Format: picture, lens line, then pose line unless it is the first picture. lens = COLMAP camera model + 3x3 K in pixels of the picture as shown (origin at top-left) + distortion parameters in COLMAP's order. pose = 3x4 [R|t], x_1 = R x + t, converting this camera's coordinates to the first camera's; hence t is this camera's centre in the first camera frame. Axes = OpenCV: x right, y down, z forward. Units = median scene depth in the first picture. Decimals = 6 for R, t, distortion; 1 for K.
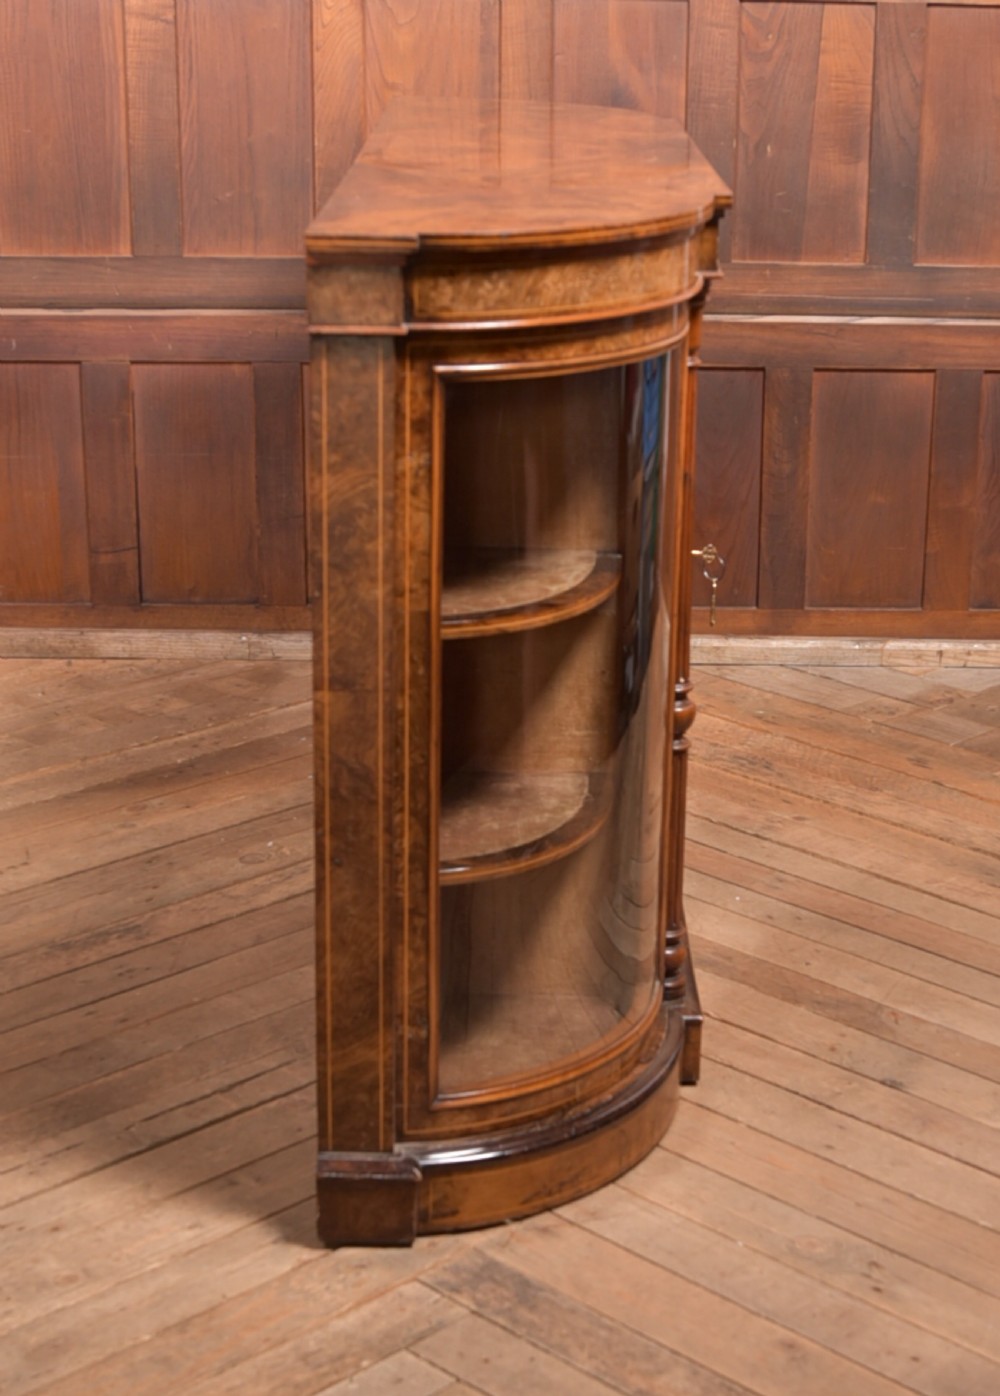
lens RADIAL K [[2545.0, 0, 578.2], [0, 2545.0, 786.5], [0, 0, 1]] dist [-0.089681, 0.000000]
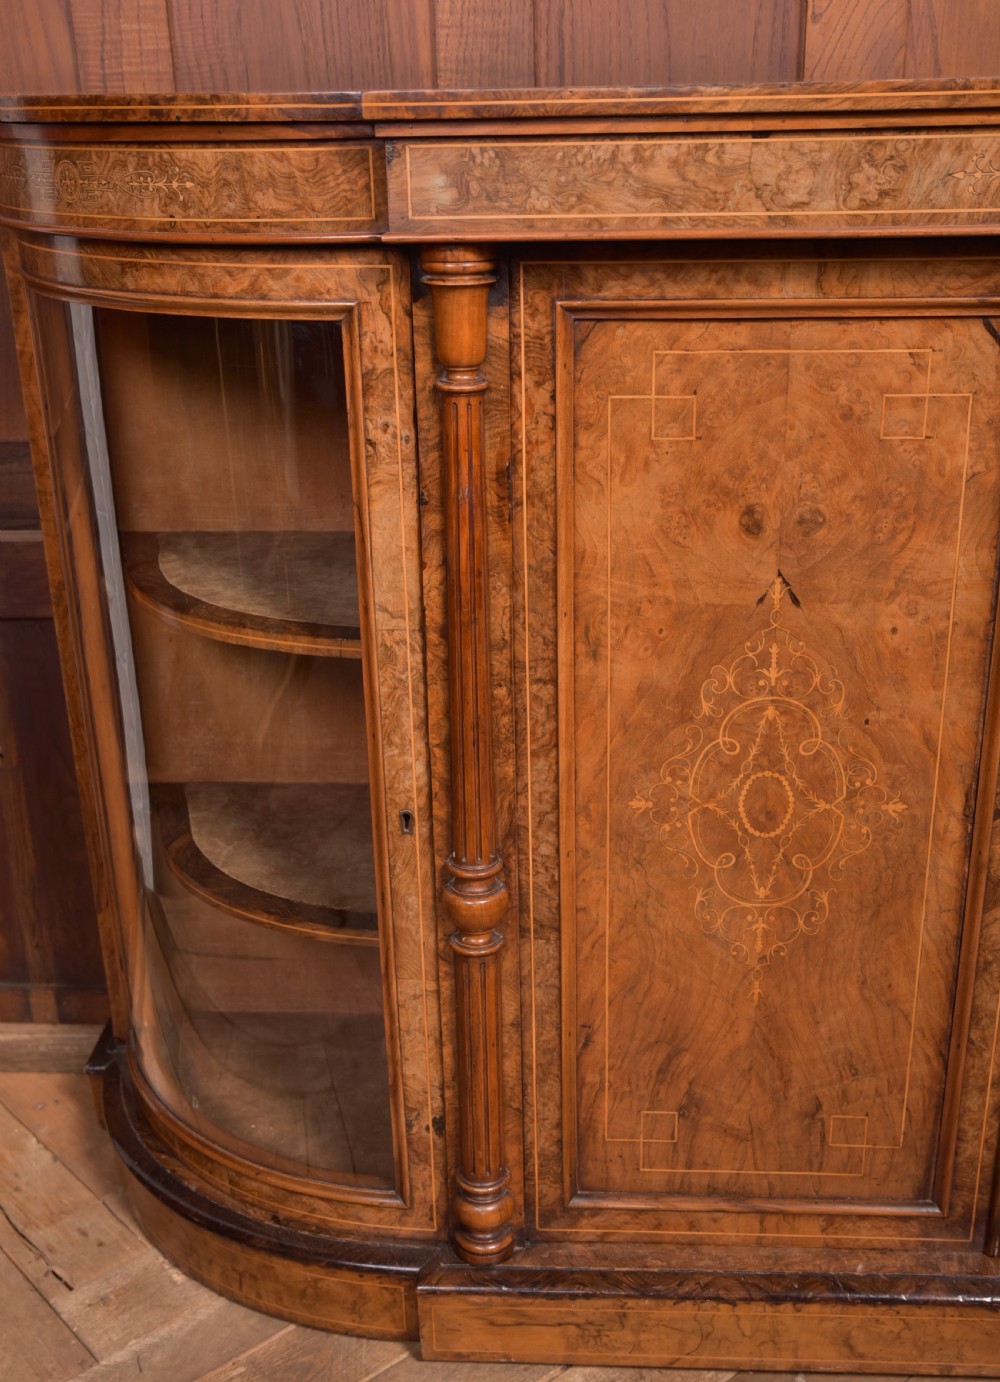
lens RADIAL K [[1575.9, 0, 507.8], [0, 1575.9, 758.9], [0, 0, 1]] dist [-0.007591, 0.000000]
pose [[0.996042, -0.003858, -0.088800, -0.135997], [0.010838, 0.996874, 0.078255, -0.169280], [0.088220, -0.078908, 0.992971, 0.667099]]
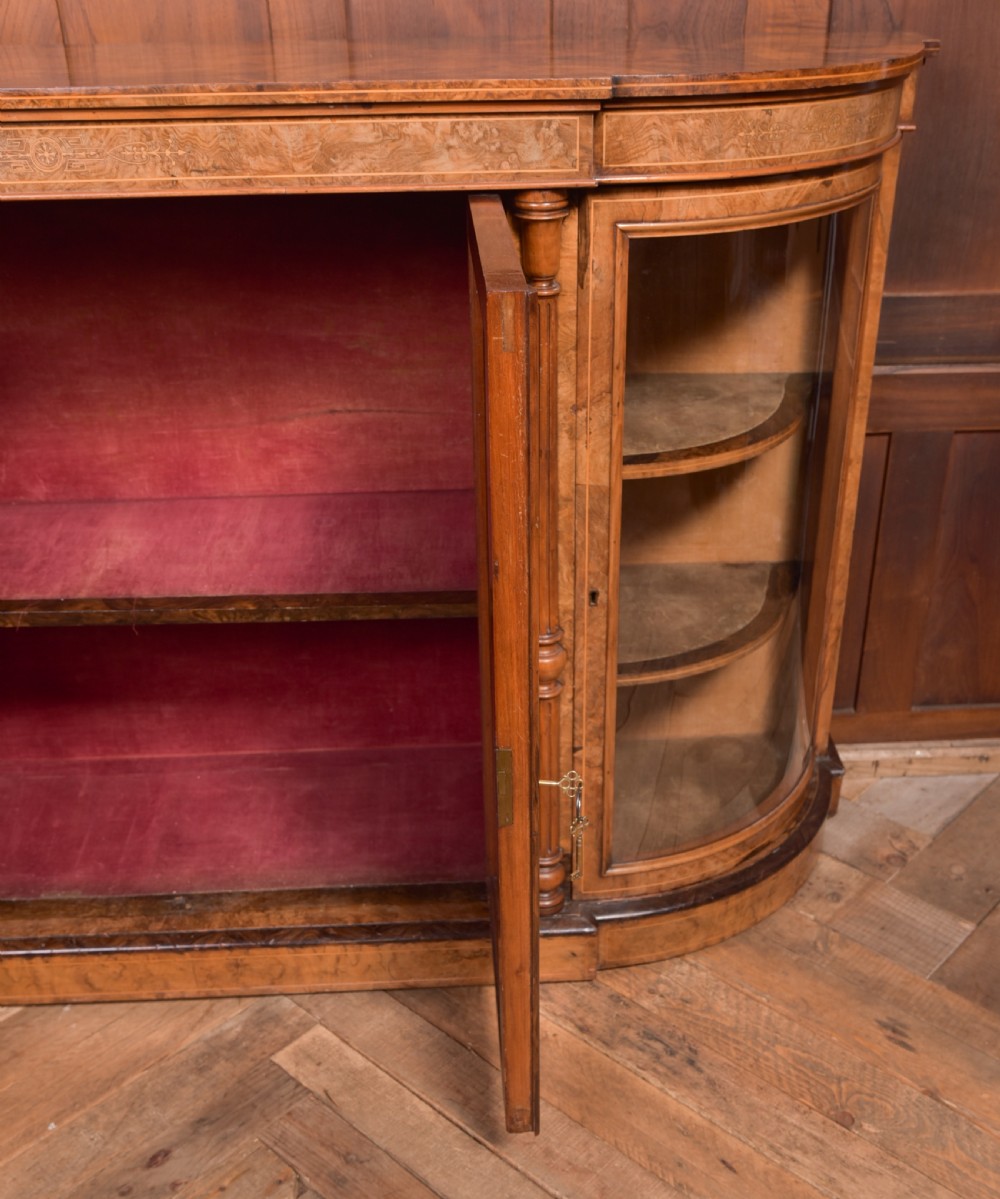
lens RADIAL K [[1344.0, 0, 528.5], [0, 1344.0, 714.1], [0, 0, 1]] dist [-0.036143, 0.000000]
pose [[0.999238, -0.037098, 0.012112, 0.025611], [0.033637, 0.976101, 0.214699, -0.179288], [-0.019788, -0.214128, 0.976605, 0.619004]]
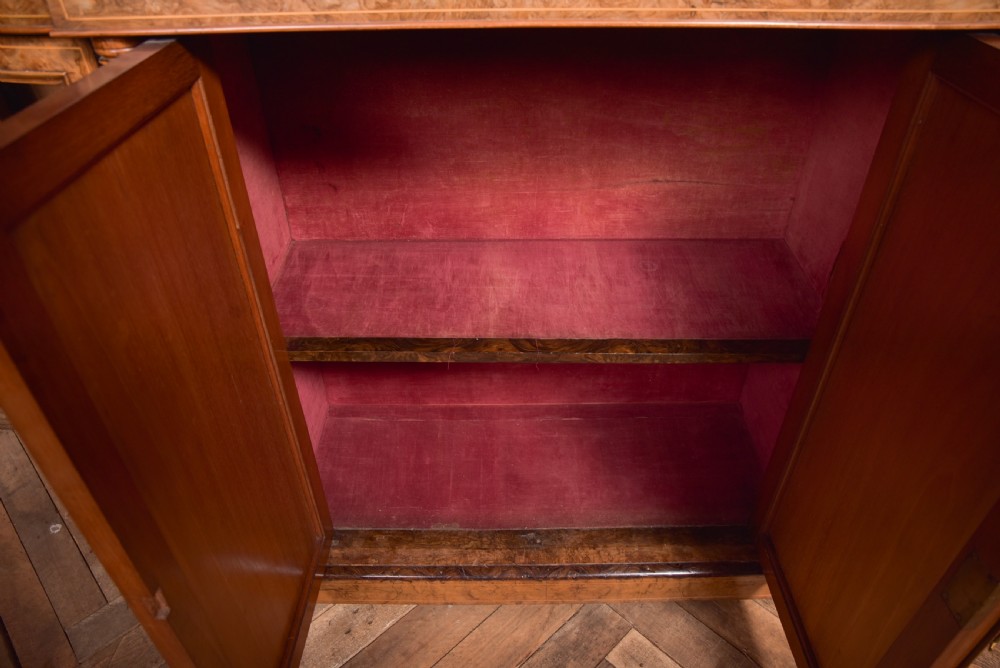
lens RADIAL K [[674.0, 0, 499.1], [0, 674.0, 336.3], [0, 0, 1]] dist [-0.102165, 0.063418]
pose [[0.999280, -0.007007, -0.037275, -0.074801], [0.018484, 0.948147, 0.317295, -0.209403], [0.033119, -0.317755, 0.947594, 0.756651]]
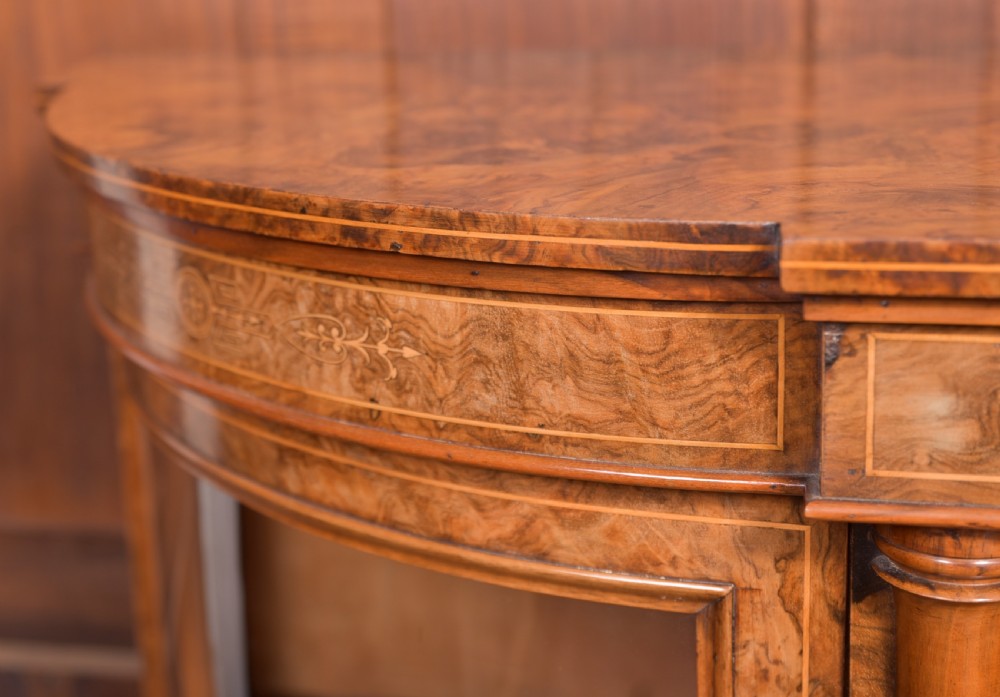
lens RADIAL K [[1718.9, 0, 359.9], [0, 1718.9, 265.6], [0, 0, 1]] dist [0.018139, 0.000000]
pose [[0.957369, 0.002489, -0.288858, -0.170331], [-0.023608, 0.997292, -0.069651, -0.236671], [0.287902, 0.073501, 0.954835, 0.778101]]
